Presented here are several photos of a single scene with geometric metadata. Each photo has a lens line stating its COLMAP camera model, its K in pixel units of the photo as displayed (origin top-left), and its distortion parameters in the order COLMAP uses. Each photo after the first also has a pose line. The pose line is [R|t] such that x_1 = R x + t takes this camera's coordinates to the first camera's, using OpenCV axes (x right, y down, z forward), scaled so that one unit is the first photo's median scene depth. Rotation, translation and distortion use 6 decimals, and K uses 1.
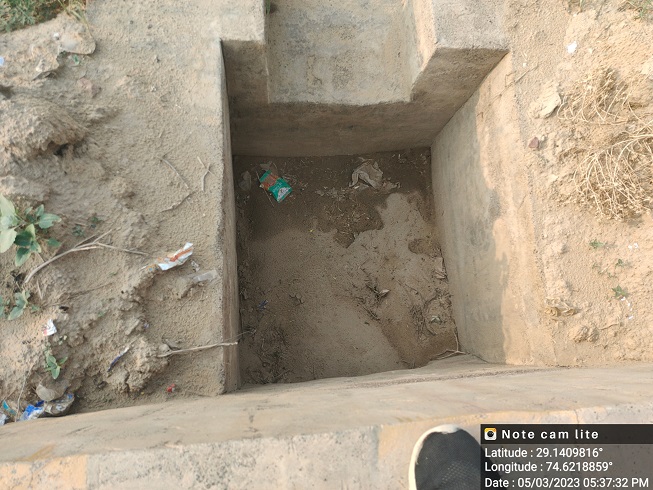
lens RADIAL K [[488.7, 0, 323.7], [0, 488.7, 245.6], [0, 0, 1]] dist [0.008077, -0.010028]
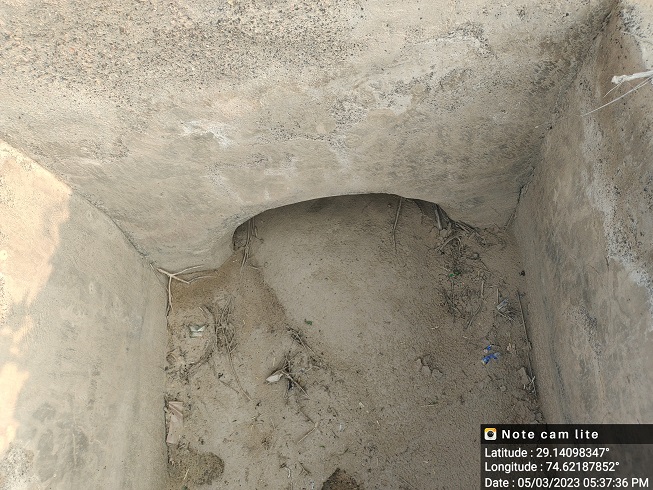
lens RADIAL K [[488.7, 0, 323.7], [0, 488.7, 245.6], [0, 0, 1]] dist [0.008077, -0.010028]
pose [[-0.995887, 0.004932, 0.090465, 0.014394], [0.047507, -0.821808, 0.567780, -0.103480], [0.077146, 0.569743, 0.818194, 0.452150]]
